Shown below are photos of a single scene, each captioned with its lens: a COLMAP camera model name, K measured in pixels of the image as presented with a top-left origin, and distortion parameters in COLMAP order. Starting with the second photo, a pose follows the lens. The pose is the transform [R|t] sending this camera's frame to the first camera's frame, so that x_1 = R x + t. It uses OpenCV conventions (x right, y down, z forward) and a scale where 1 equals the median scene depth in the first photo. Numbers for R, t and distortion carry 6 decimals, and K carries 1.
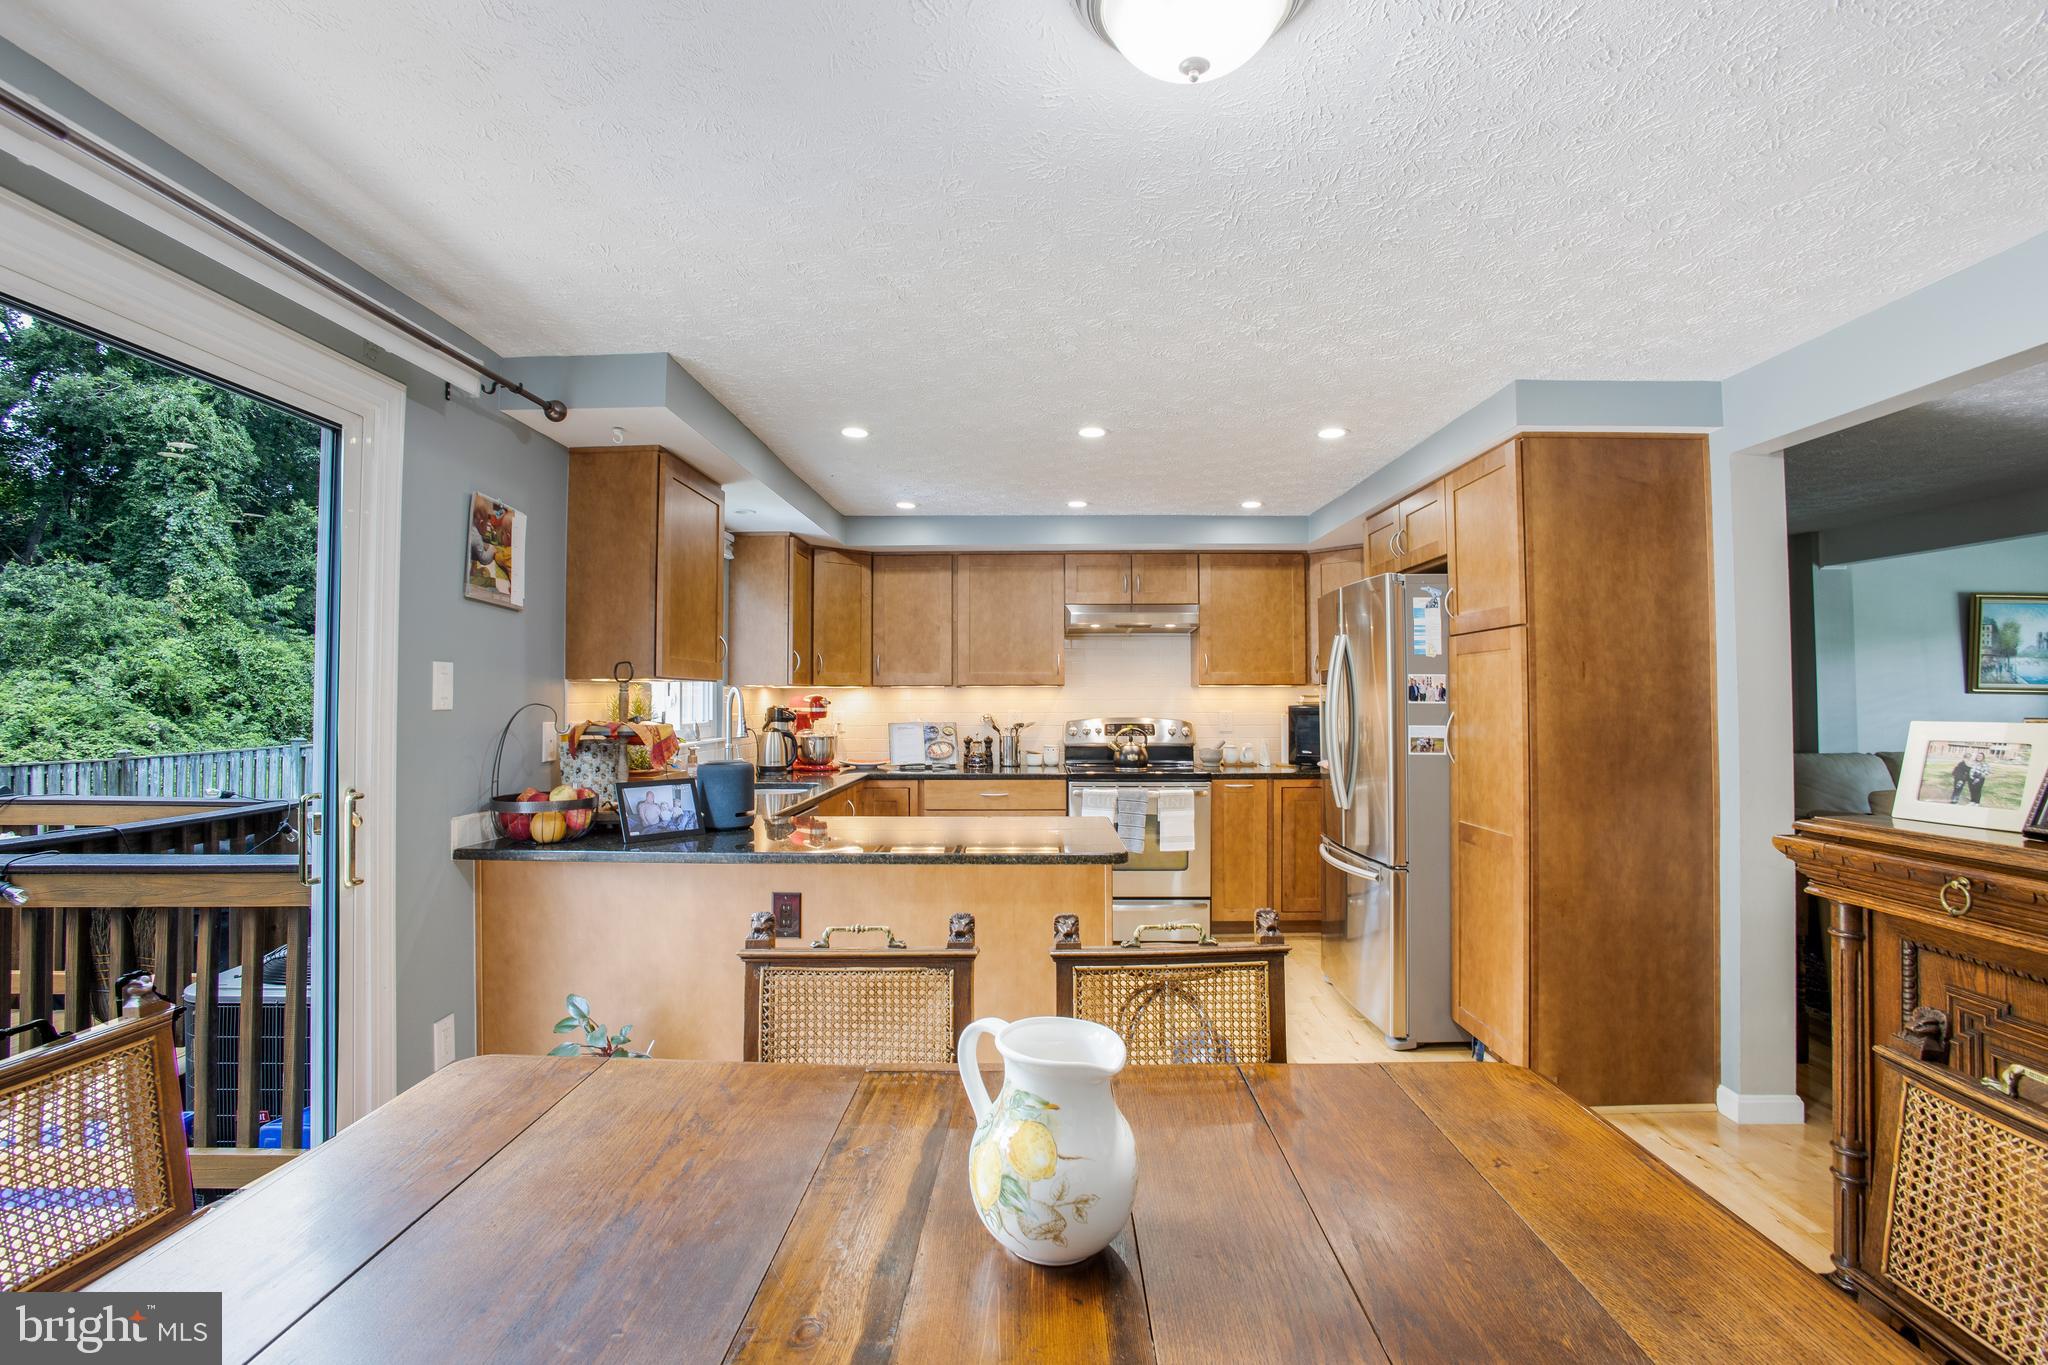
lens RADIAL K [[949.5, 0, 1033.6], [0, 949.5, 654.1], [0, 0, 1]] dist [-0.079254, 0.033605]
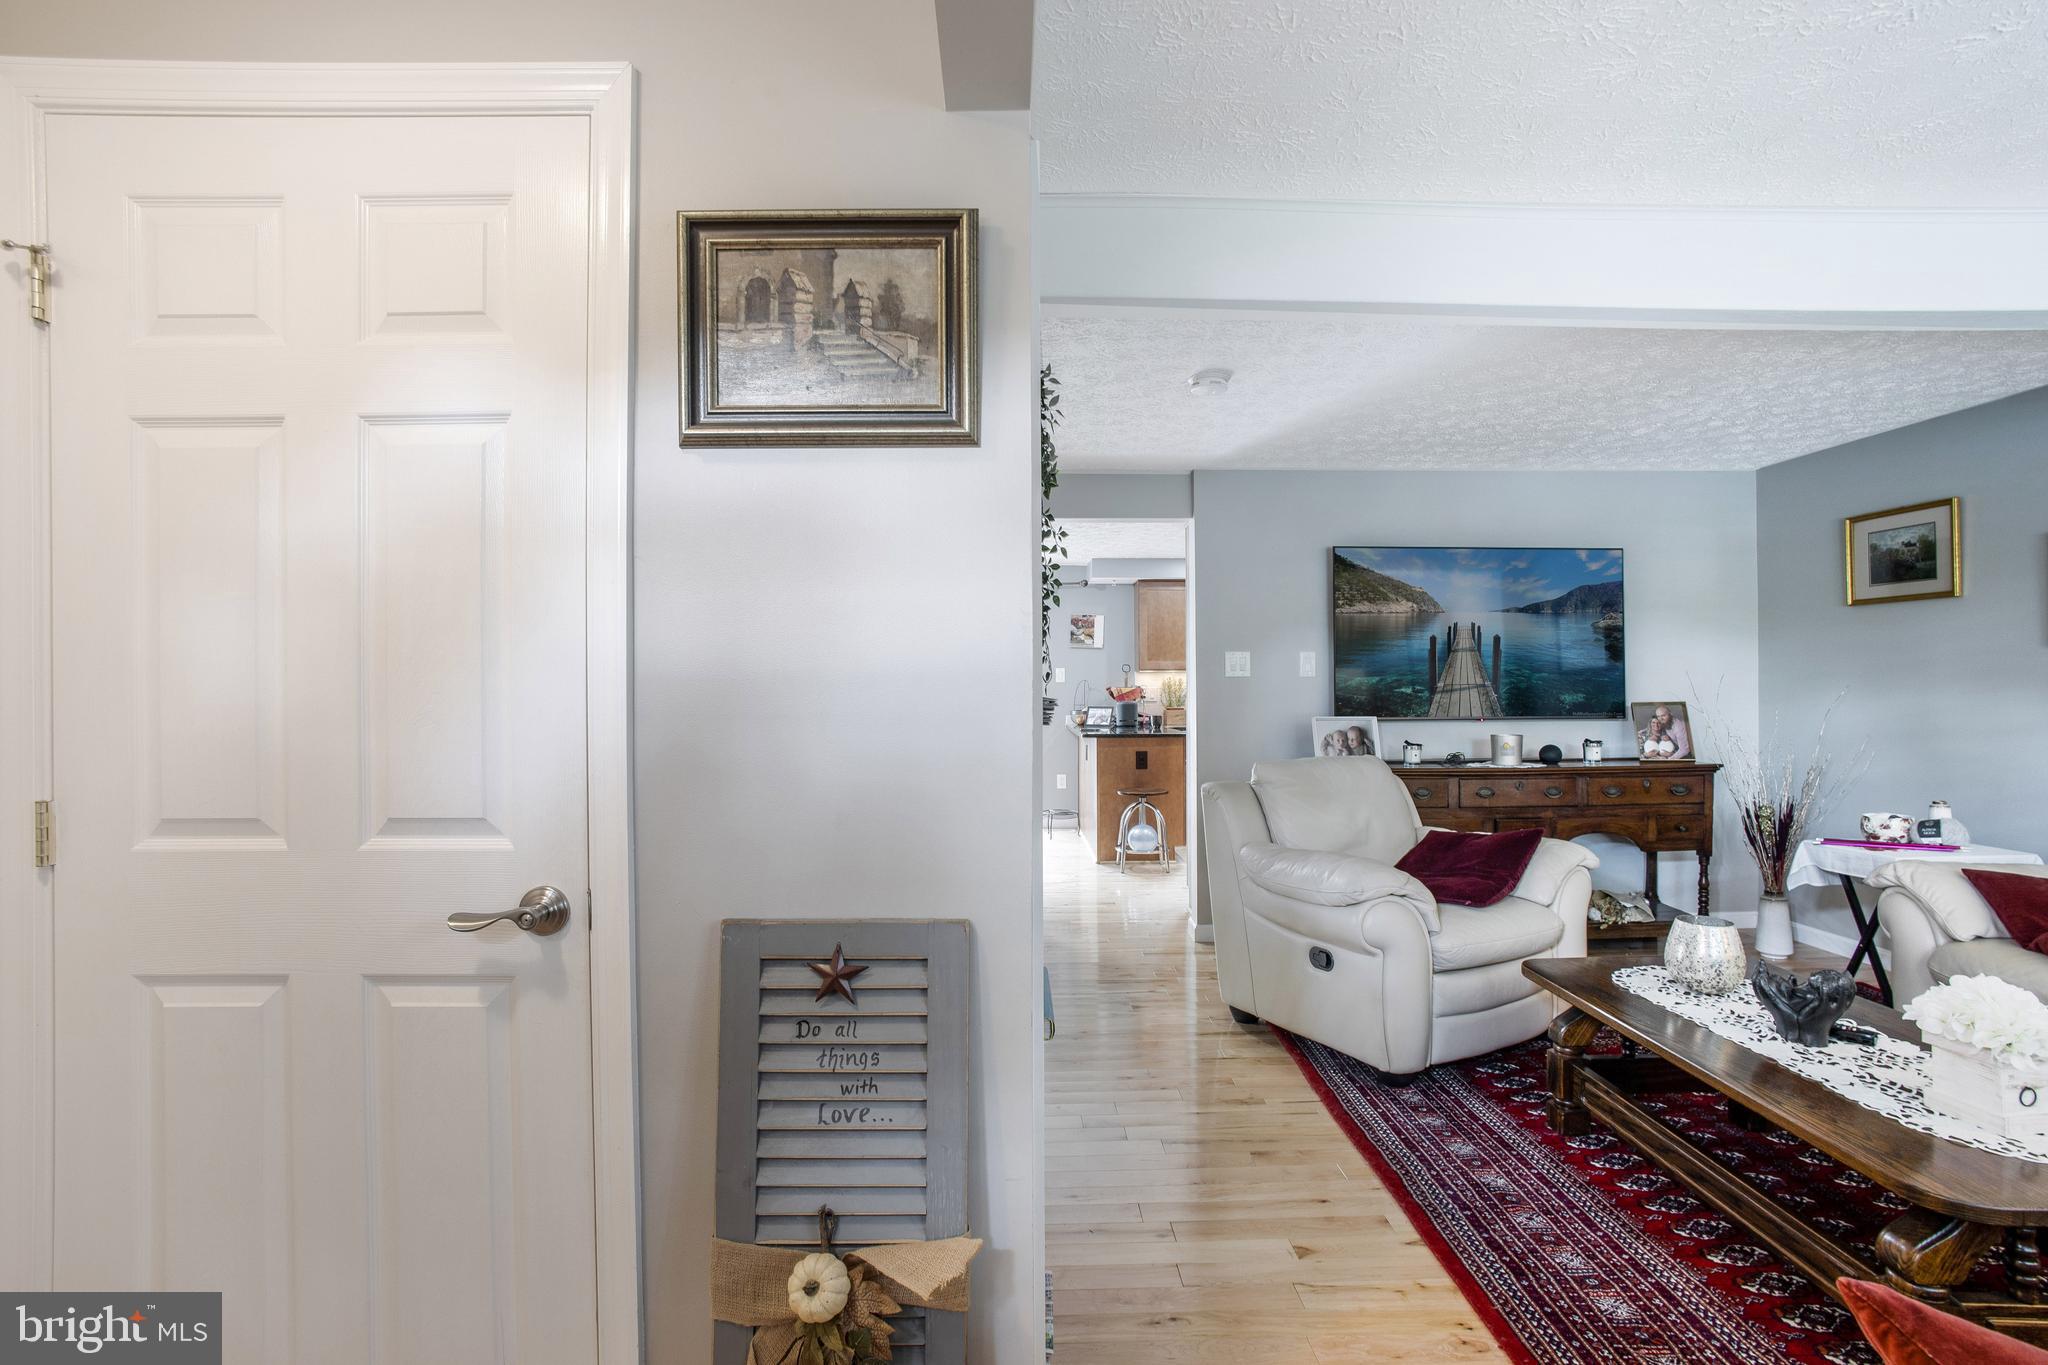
lens RADIAL K [[987.0, 0, 1024.0], [0, 987.0, 682.5], [0, 0, 1]] dist [-0.058882, 0.031721]
pose [[0.024475, -0.002445, -0.999697, 1.372479], [0.050694, 0.998714, -0.001201, 0.027907], [0.998414, -0.050649, 0.024567, 0.361550]]
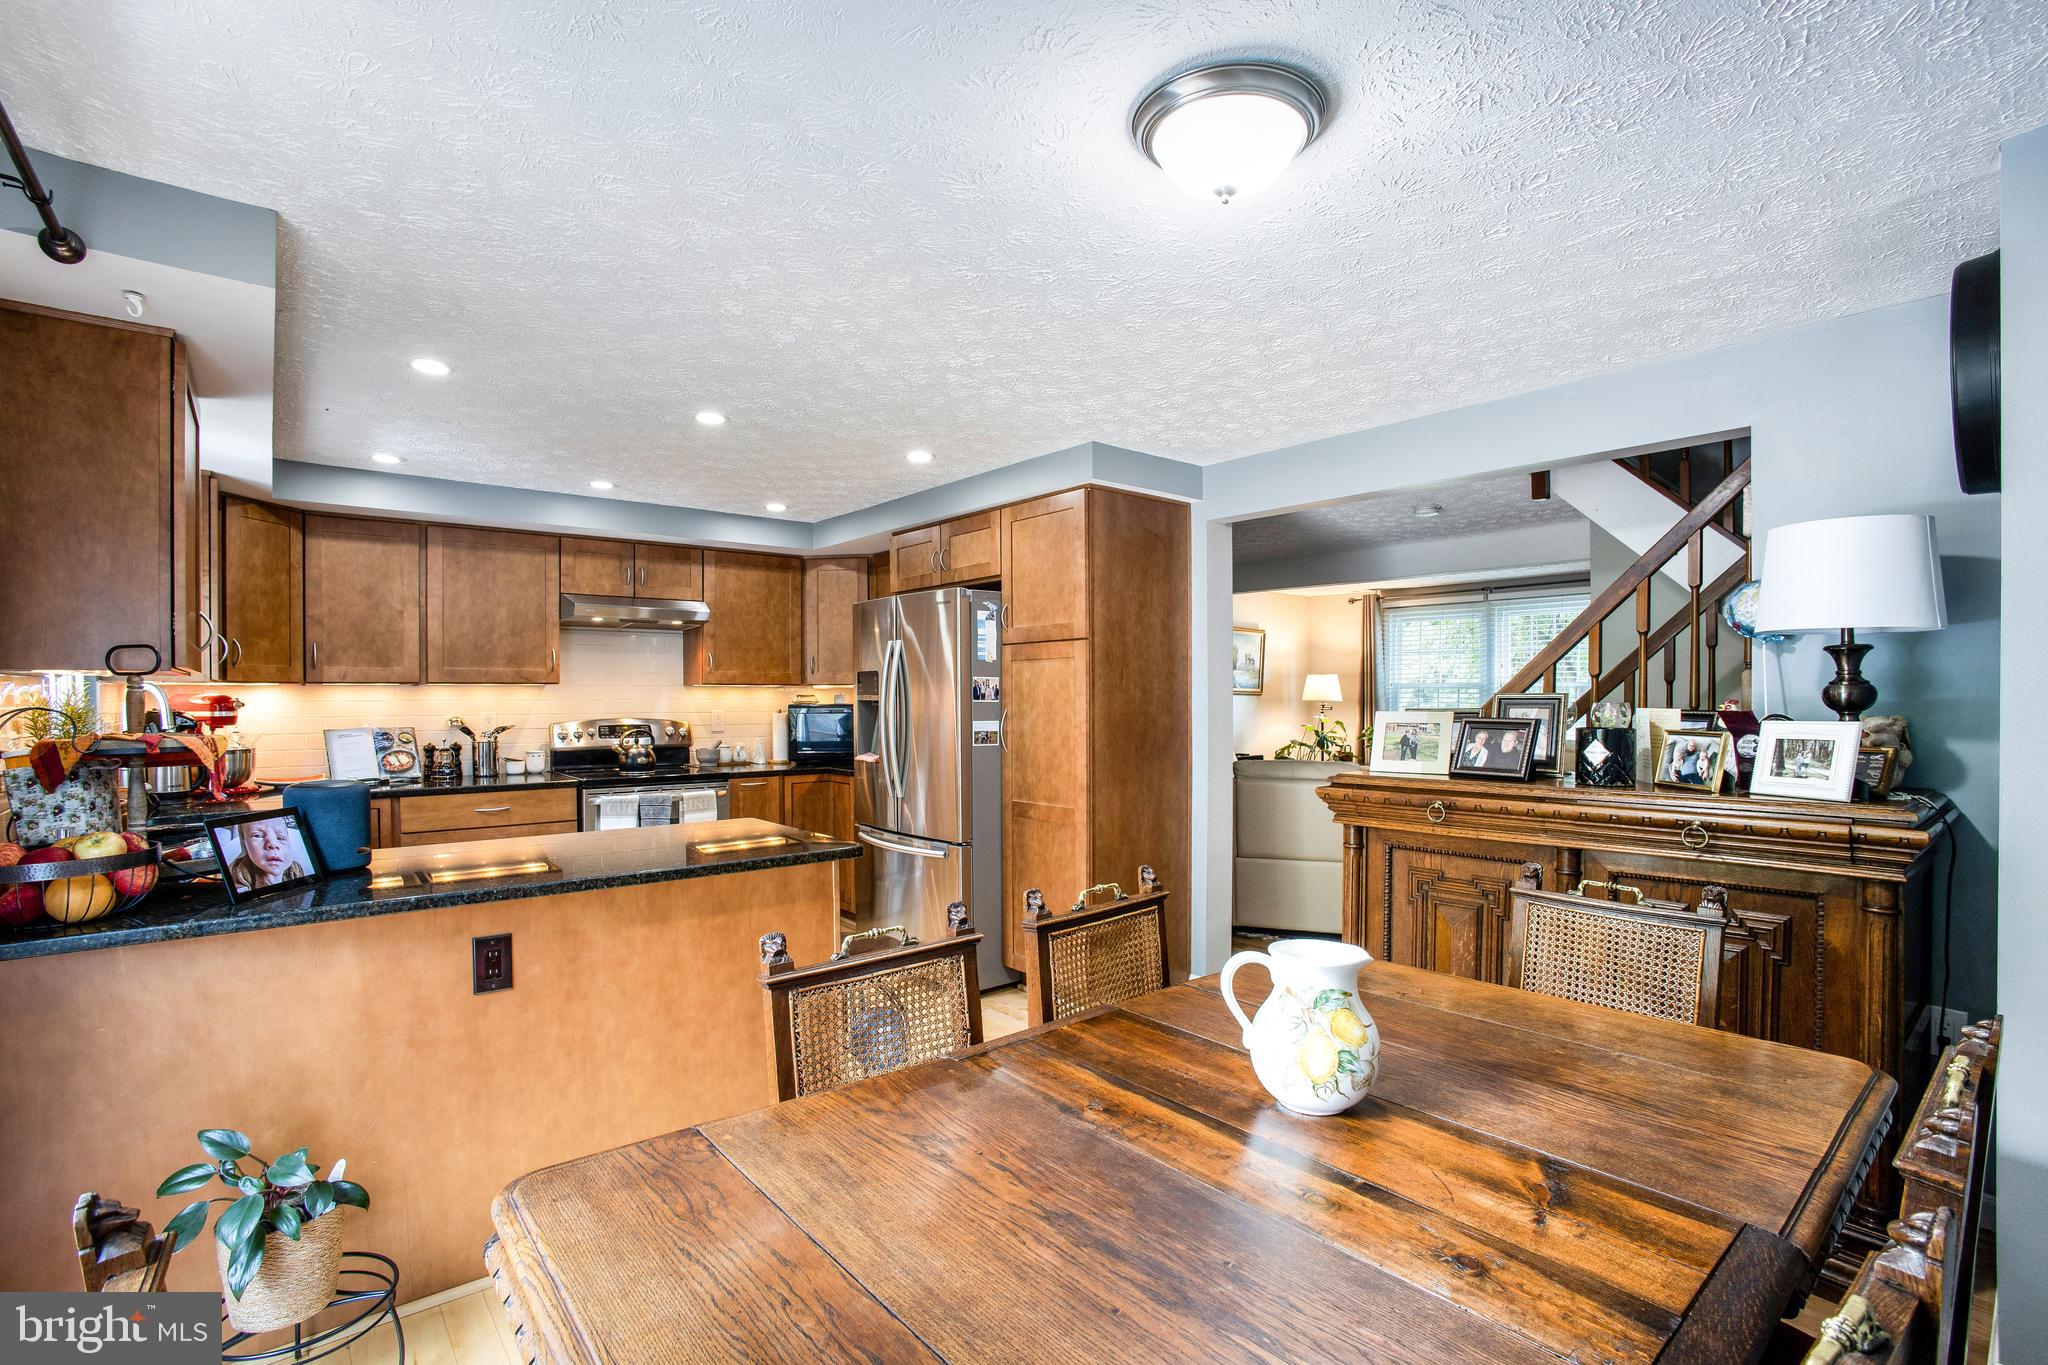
lens RADIAL K [[945.2, 0, 1021.1], [0, 945.2, 688.2], [0, 0, 1]] dist [-0.093743, 0.041918]
pose [[0.762323, 0.004477, 0.647181, -0.210170], [-0.027684, 0.999286, 0.025696, 0.002827], [-0.646604, -0.037505, 0.761903, 0.051811]]
